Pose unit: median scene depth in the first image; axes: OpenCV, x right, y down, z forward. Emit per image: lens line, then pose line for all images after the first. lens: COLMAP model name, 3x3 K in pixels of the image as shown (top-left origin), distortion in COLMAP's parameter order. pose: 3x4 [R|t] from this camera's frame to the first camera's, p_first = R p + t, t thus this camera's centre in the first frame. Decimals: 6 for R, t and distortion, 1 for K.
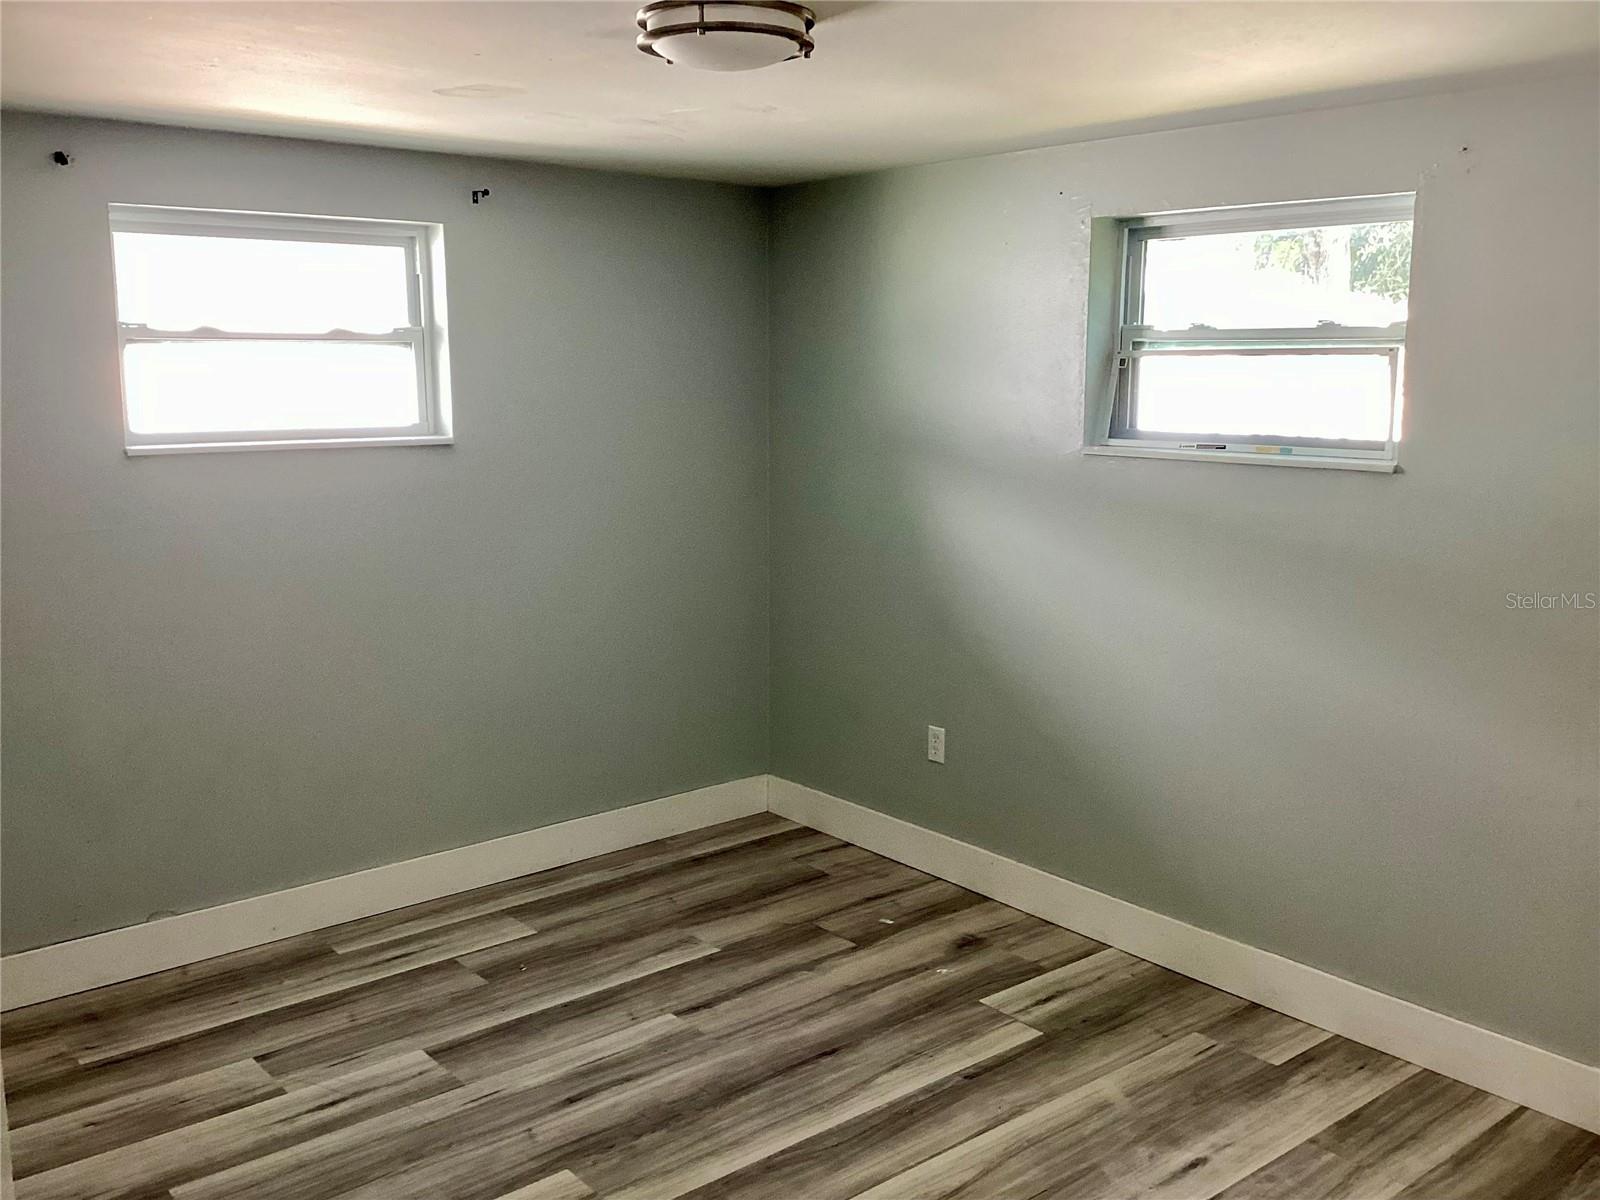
lens RADIAL K [[1450.3, 0, 790.2], [0, 1450.3, 589.6], [0, 0, 1]] dist [0.076939, -0.113443]
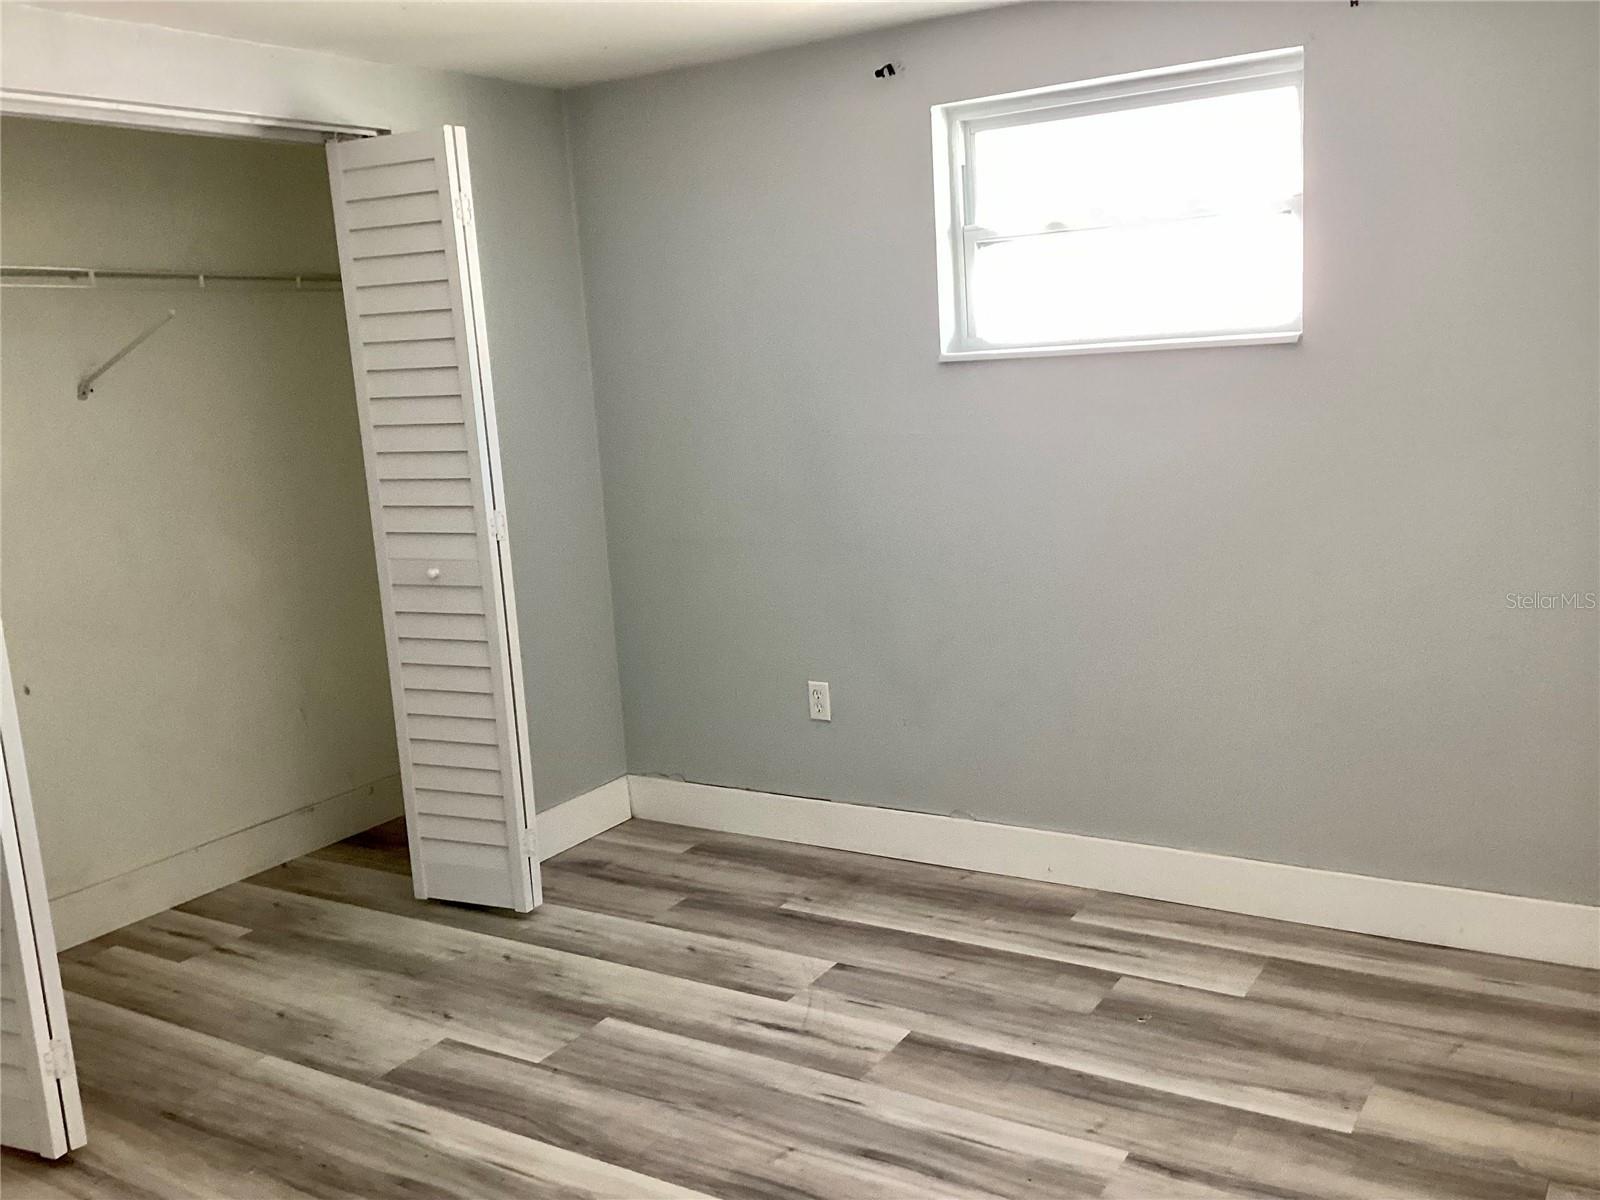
lens RADIAL K [[1450.3, 0, 797.9], [0, 1450.3, 602.0], [0, 0, 1]] dist [0.076939, -0.113443]
pose [[0.319143, 0.150636, -0.935658, 0.463861], [-0.098513, 0.987212, 0.125334, -0.033718], [0.942572, 0.052175, 0.329902, 0.605151]]
